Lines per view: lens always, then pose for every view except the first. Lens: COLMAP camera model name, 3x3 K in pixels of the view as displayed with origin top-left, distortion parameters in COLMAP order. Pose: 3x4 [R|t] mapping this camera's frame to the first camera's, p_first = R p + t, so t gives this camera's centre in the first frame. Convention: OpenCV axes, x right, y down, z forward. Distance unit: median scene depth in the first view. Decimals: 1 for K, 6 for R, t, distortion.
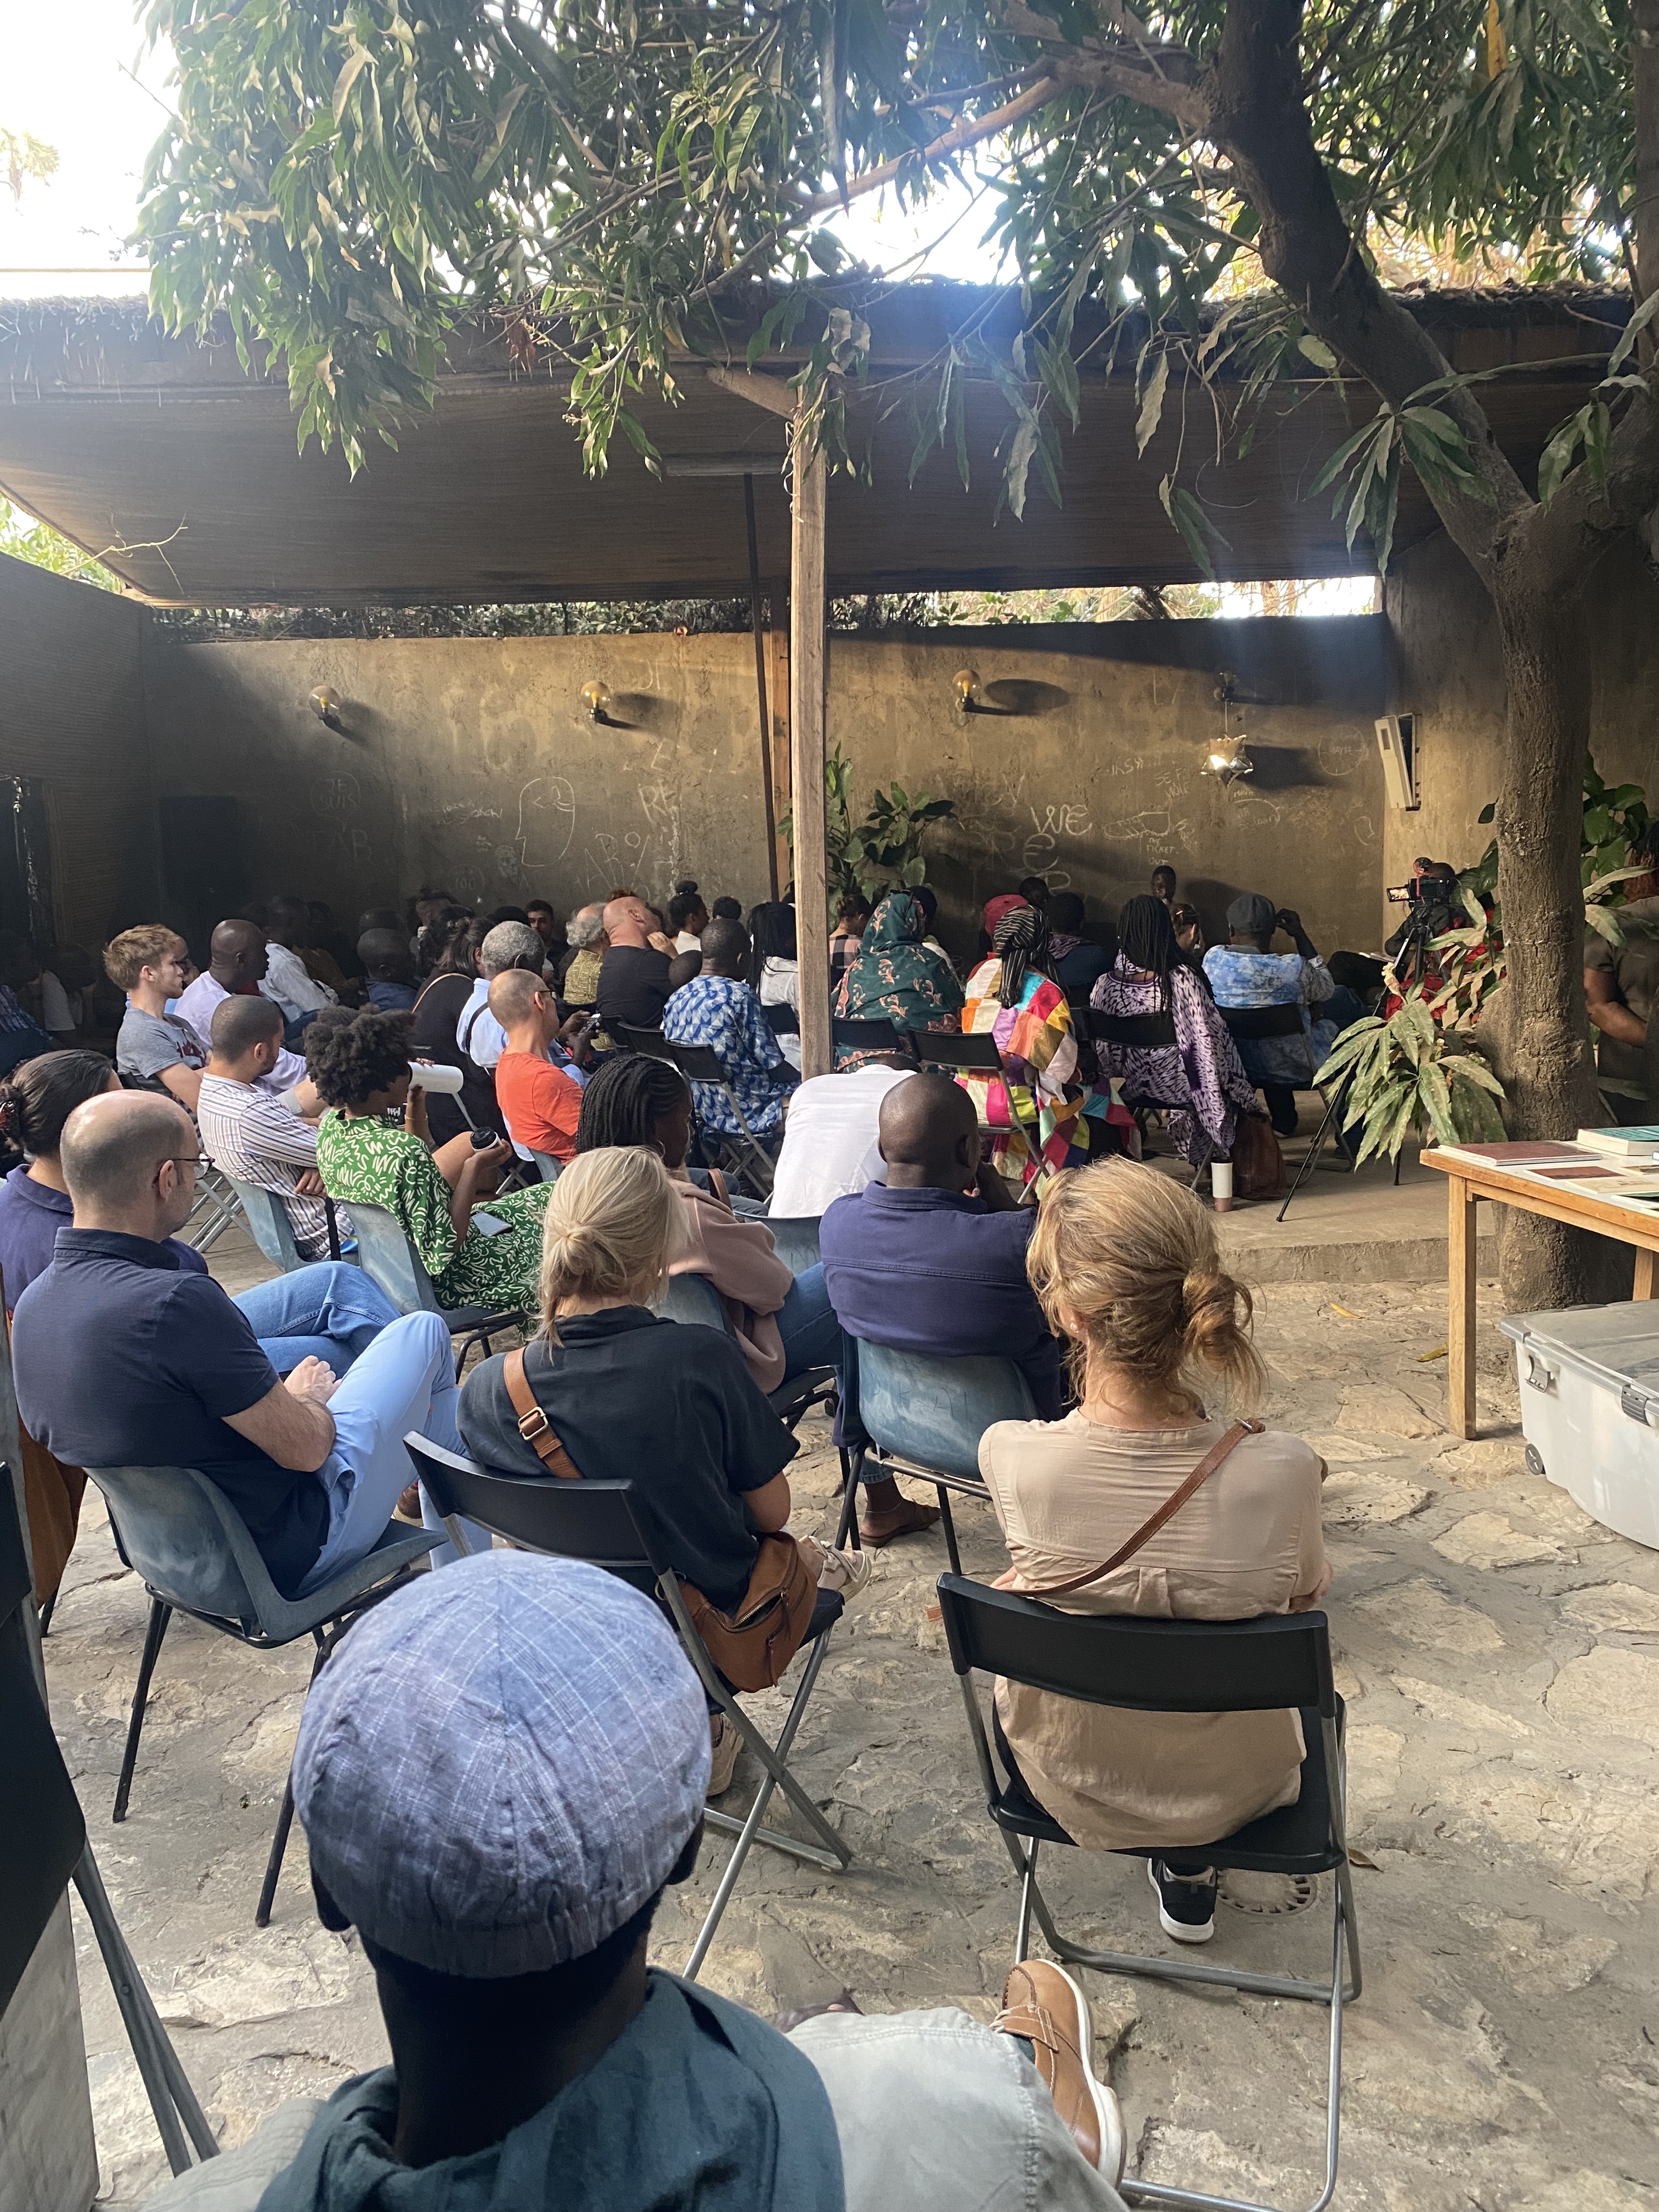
lens RADIAL K [[1716.2, 0, 829.5], [0, 1716.2, 1106.0], [0, 0, 1]] dist [0.079052, -0.002748]
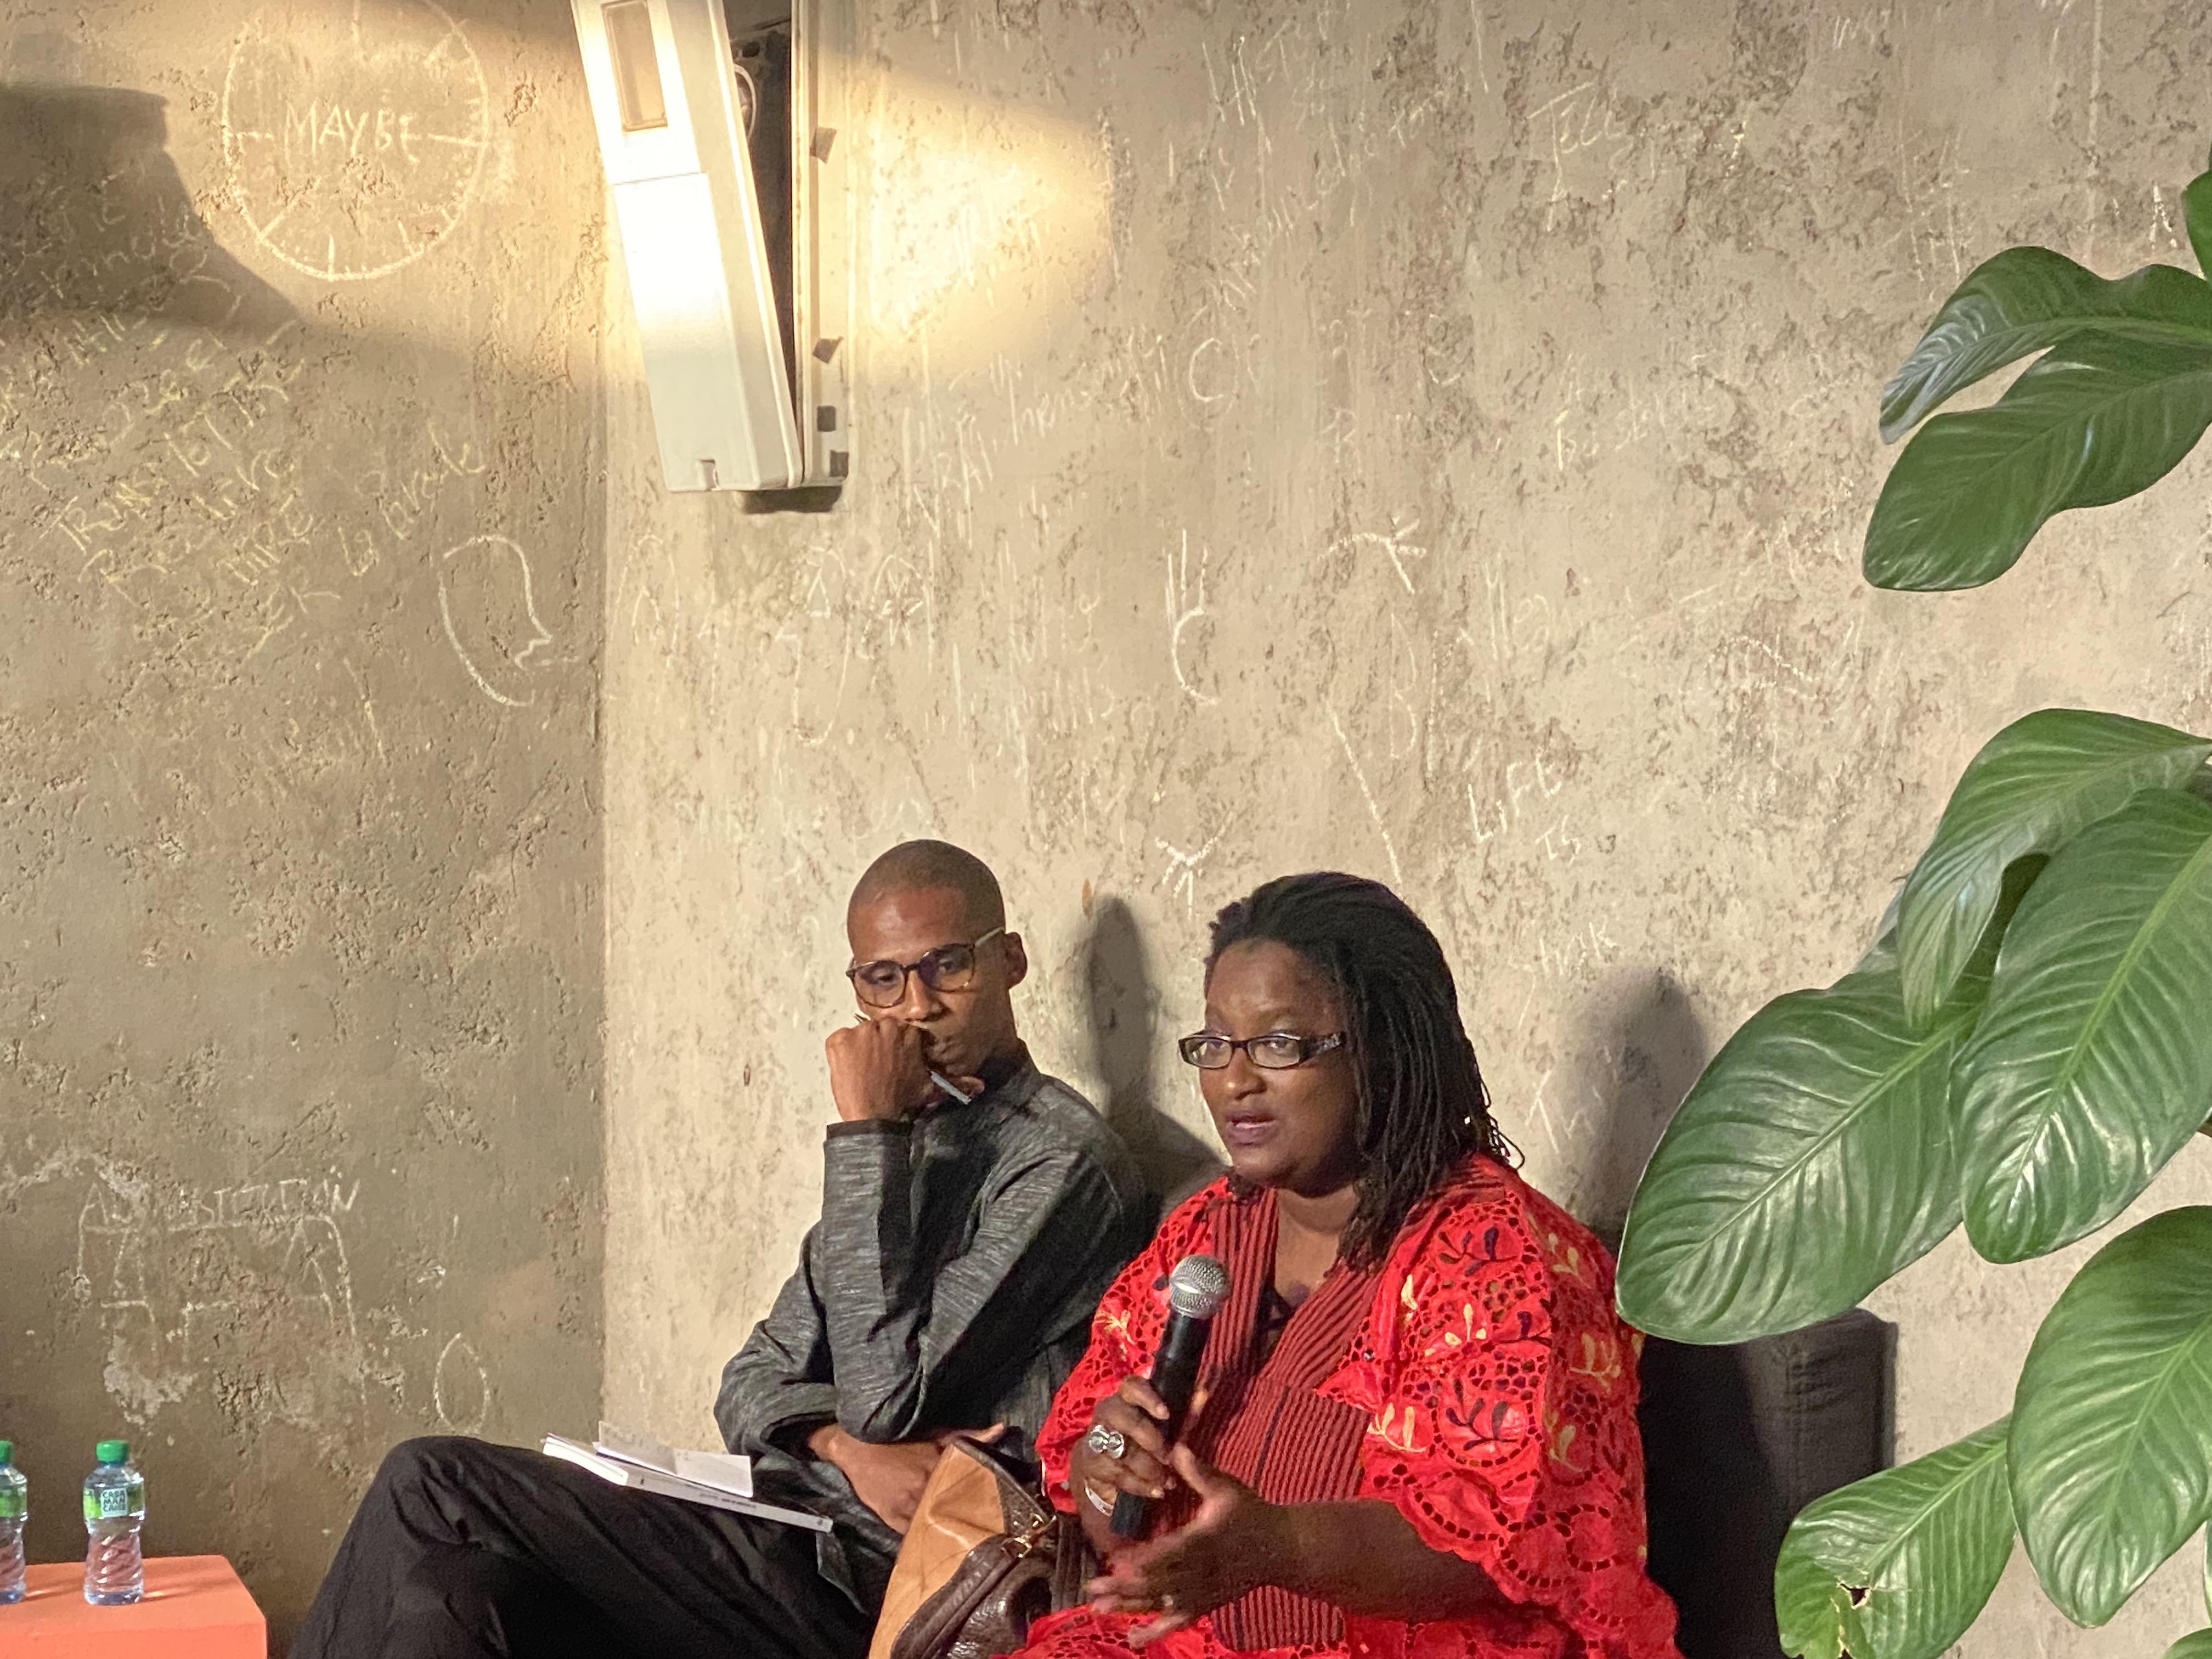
lens RADIAL K [[5597.9, 0, 1097.5], [0, 5597.9, 819.1], [0, 0, 1]] dist [0.055365, 1.702035]
pose [[0.890102, 0.025433, 0.455051, 0.118443], [0.033999, 0.991954, -0.121945, -0.073667], [-0.454491, 0.124015, 0.882076, 0.508585]]
